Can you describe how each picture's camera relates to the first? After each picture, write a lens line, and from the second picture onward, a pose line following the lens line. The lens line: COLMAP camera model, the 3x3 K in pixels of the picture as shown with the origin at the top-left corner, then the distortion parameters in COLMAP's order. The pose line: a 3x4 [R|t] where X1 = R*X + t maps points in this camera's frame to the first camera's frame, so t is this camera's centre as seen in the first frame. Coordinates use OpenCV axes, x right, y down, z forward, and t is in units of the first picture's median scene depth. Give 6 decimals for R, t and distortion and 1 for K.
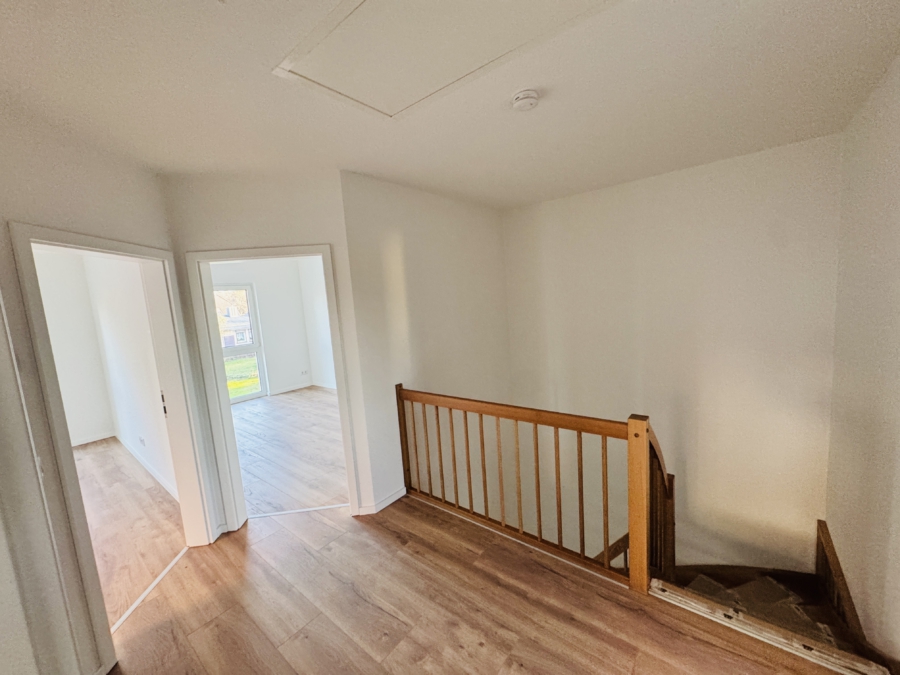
lens RADIAL K [[359.5, 0, 450.0], [0, 359.5, 337.5], [0, 0, 1]] dist [0.000174, 0.000682]
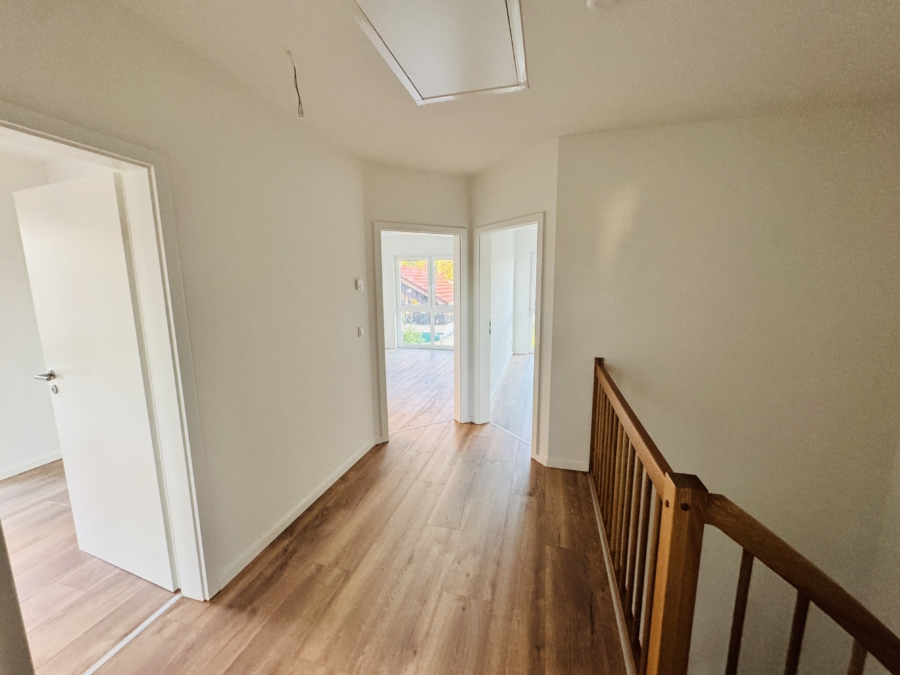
lens RADIAL K [[359.5, 0, 450.0], [0, 359.5, 337.5], [0, 0, 1]] dist [0.000174, 0.000682]
pose [[0.409241, 0.209994, -0.887932, 0.645526], [-0.130628, 0.976615, 0.170762, -0.038285], [0.903027, 0.046106, 0.427102, 0.312948]]
